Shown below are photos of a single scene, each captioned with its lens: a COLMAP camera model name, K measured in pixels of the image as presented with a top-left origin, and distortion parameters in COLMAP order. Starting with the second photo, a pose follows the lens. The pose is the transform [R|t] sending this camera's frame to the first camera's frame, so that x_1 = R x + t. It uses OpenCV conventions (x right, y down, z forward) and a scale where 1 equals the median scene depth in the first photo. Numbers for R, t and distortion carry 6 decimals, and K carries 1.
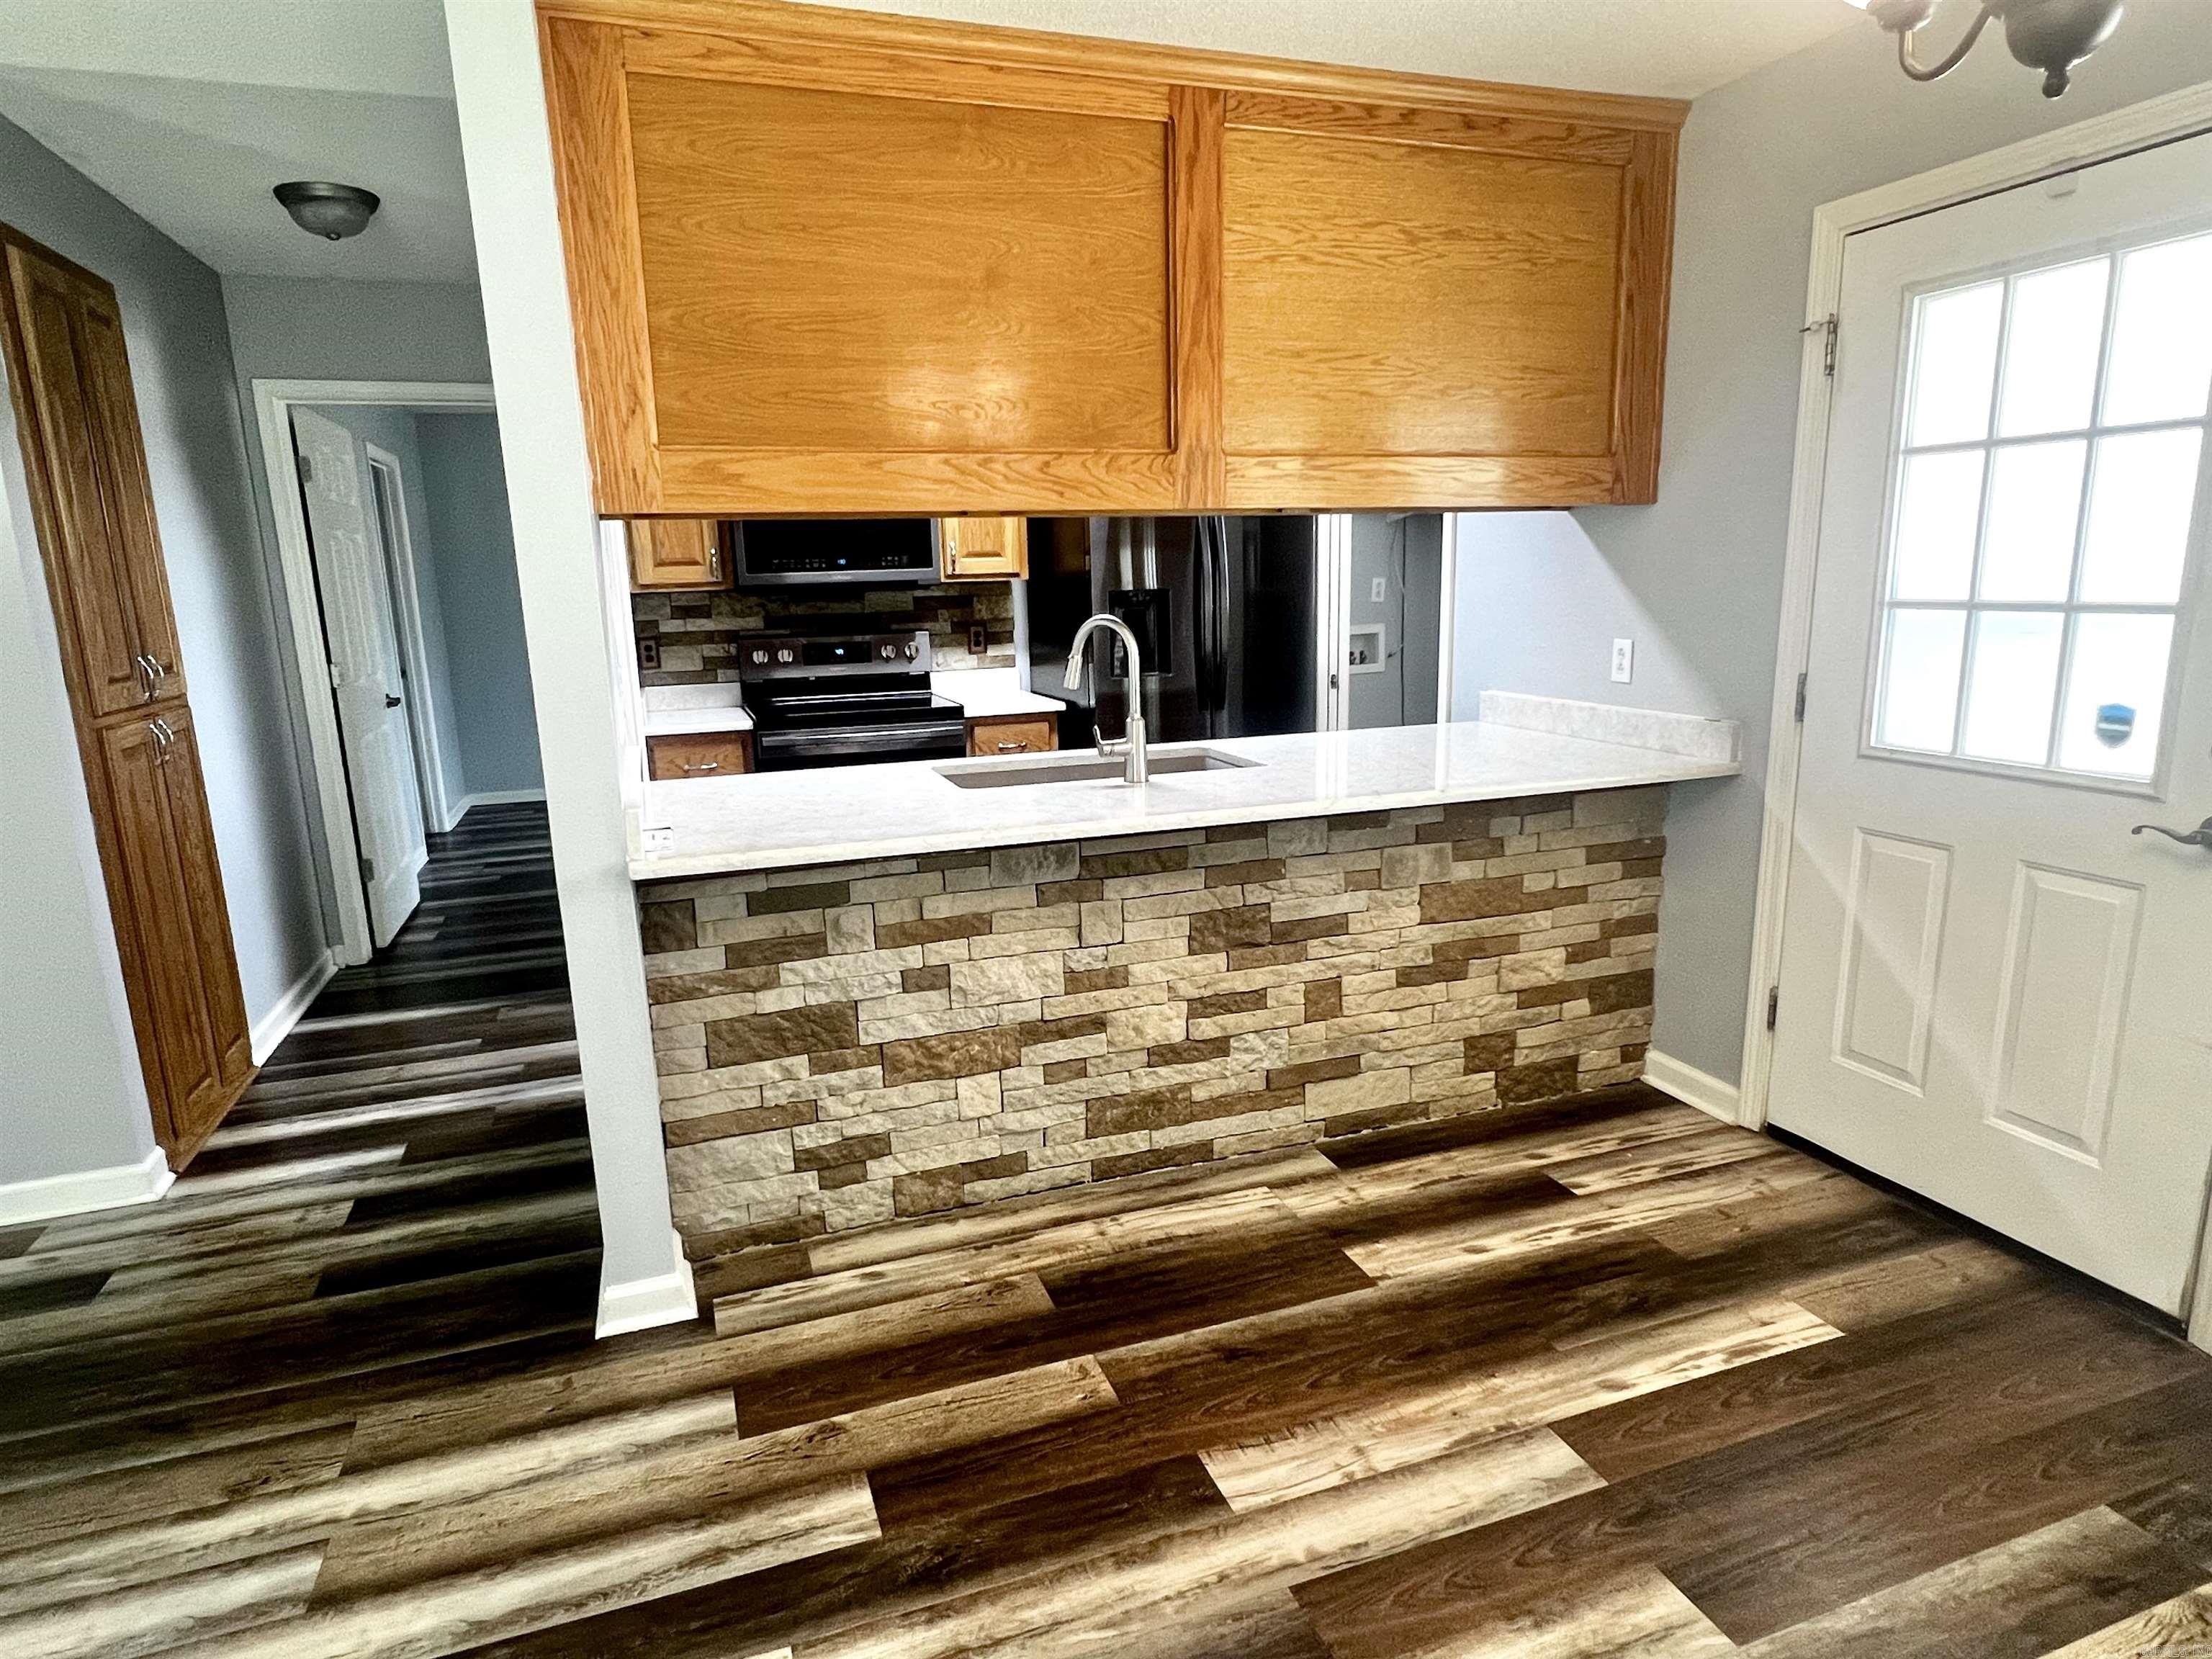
lens RADIAL K [[1259.3, 0, 1101.6], [0, 1259.3, 836.9], [0, 0, 1]] dist [-0.001878, 0.001301]
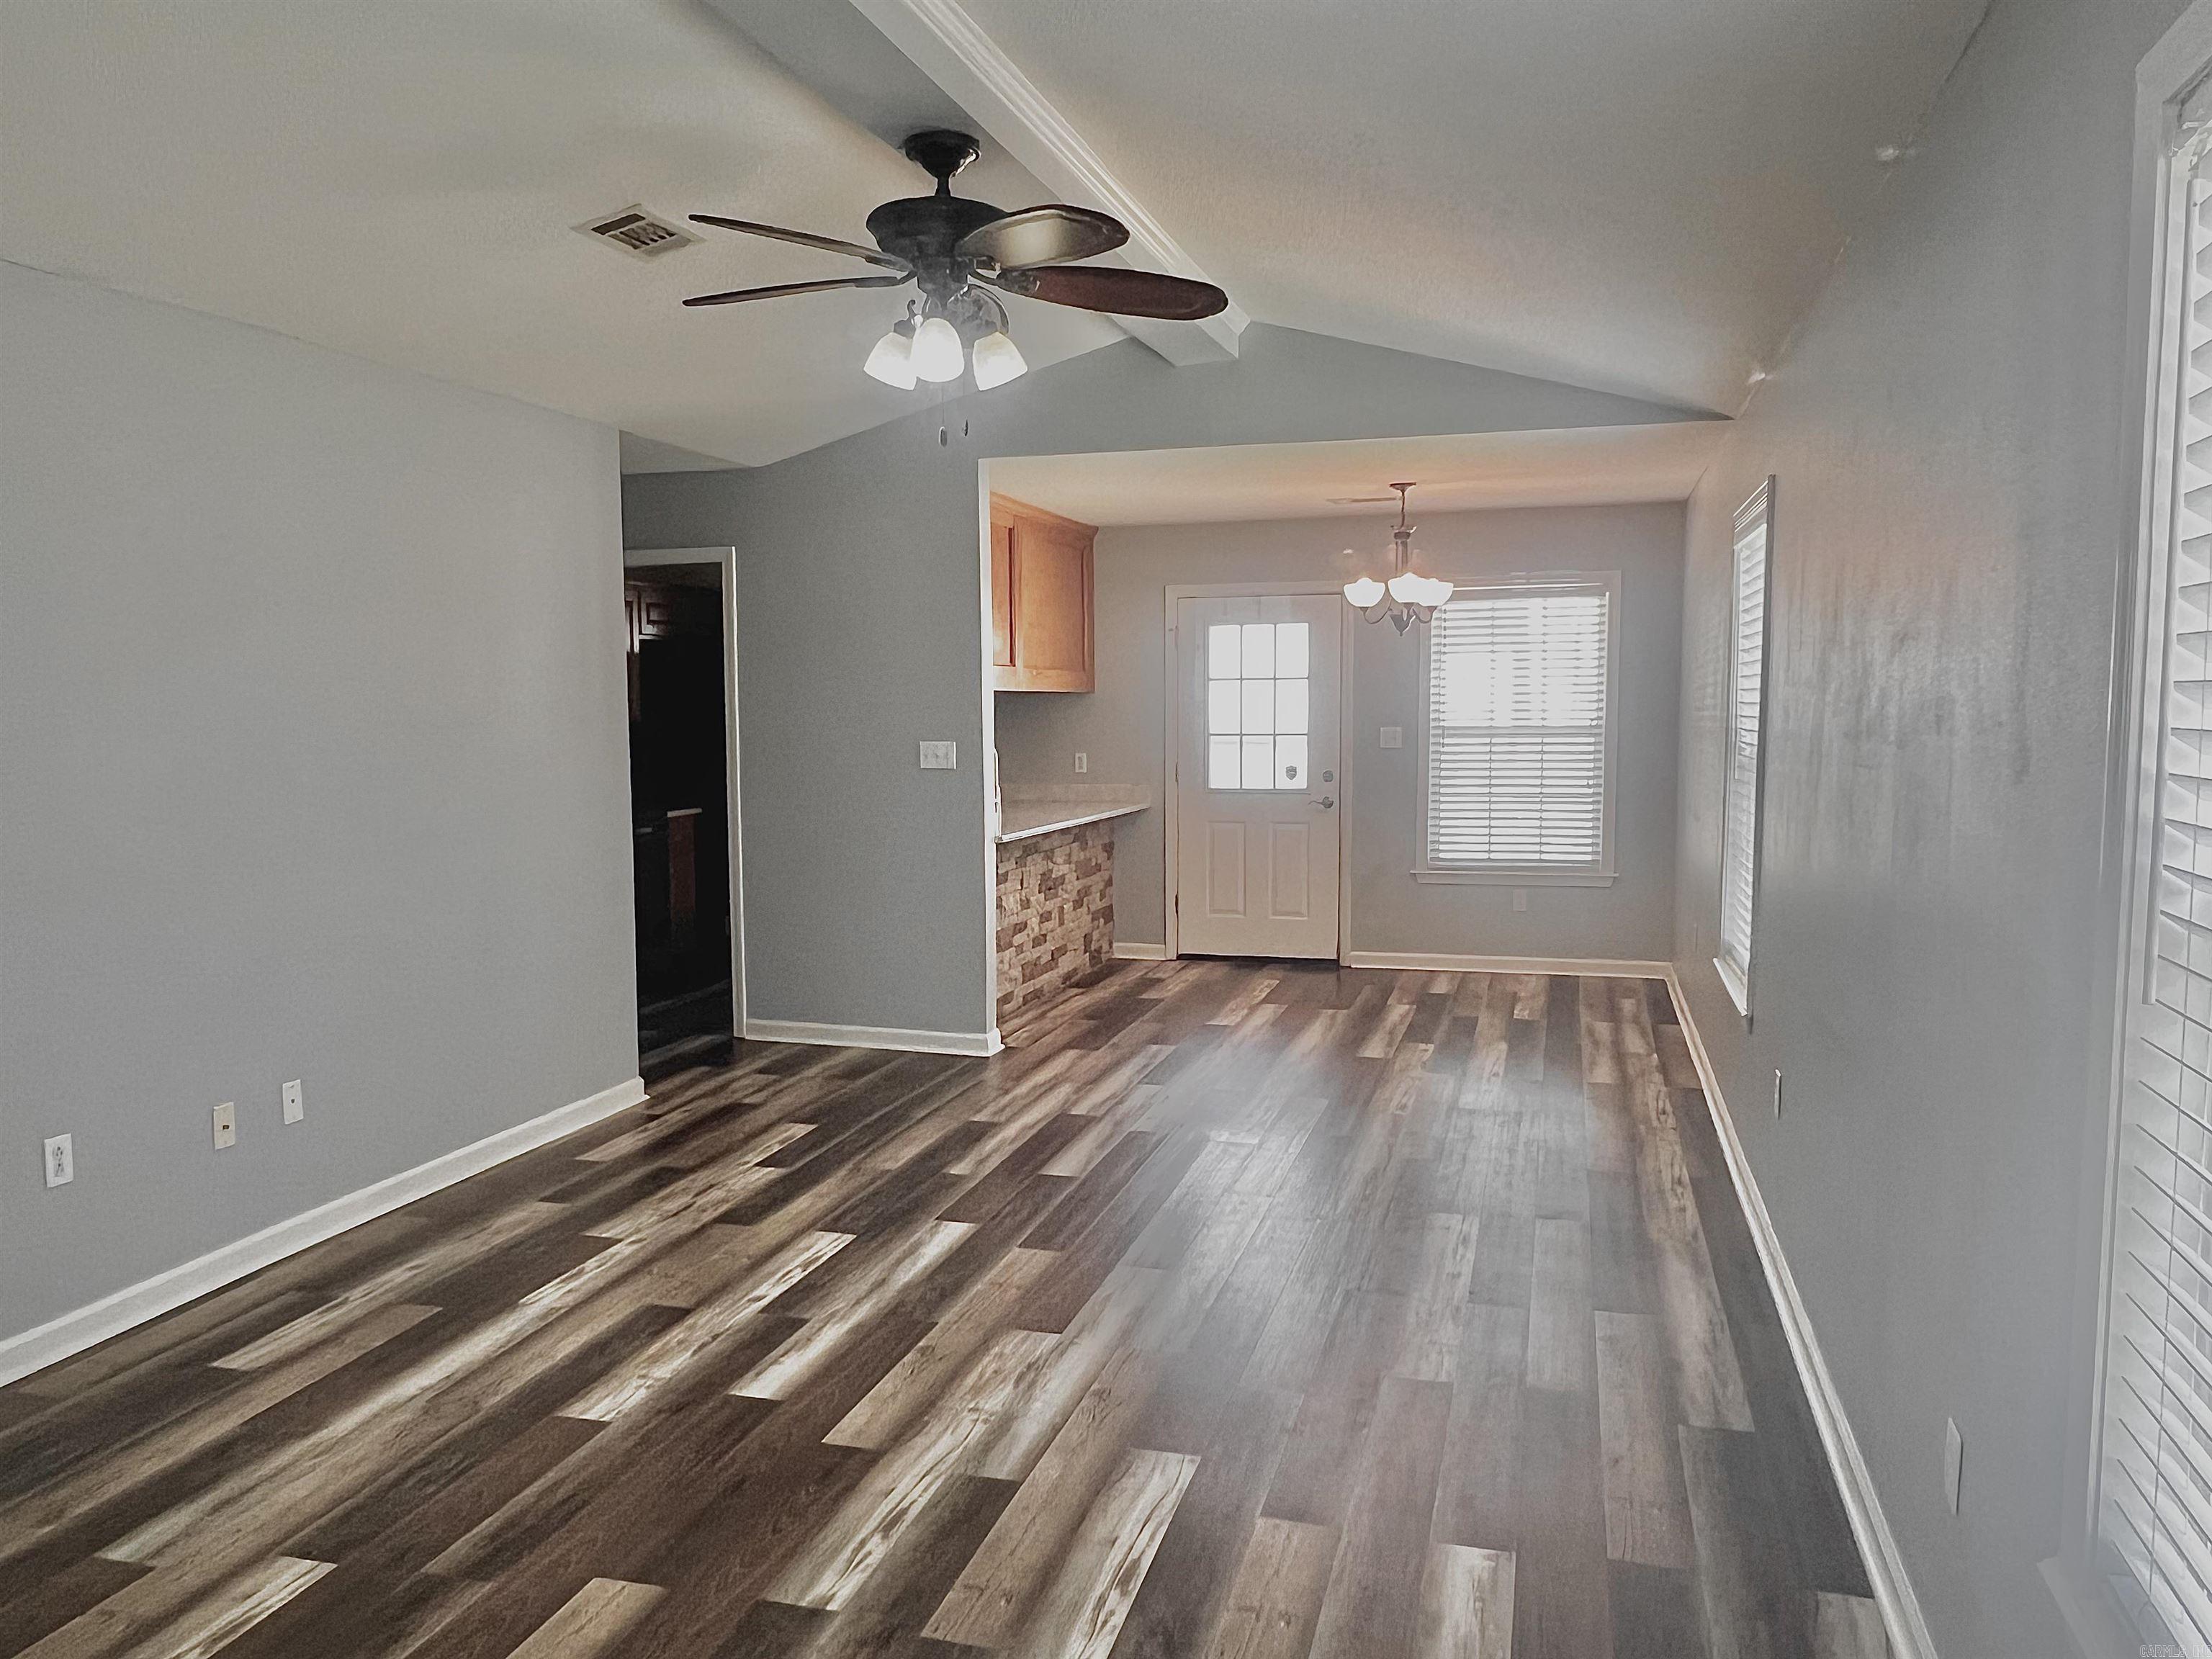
lens RADIAL K [[1603.0, 0, 1102.4], [0, 1603.0, 833.6], [0, 0, 1]] dist [0.000025, -0.000048]
pose [[0.583474, -0.042603, 0.811014, -2.112836], [0.156657, 0.985772, -0.060922, 0.179192], [-0.796879, 0.162598, 0.581847, -0.704327]]
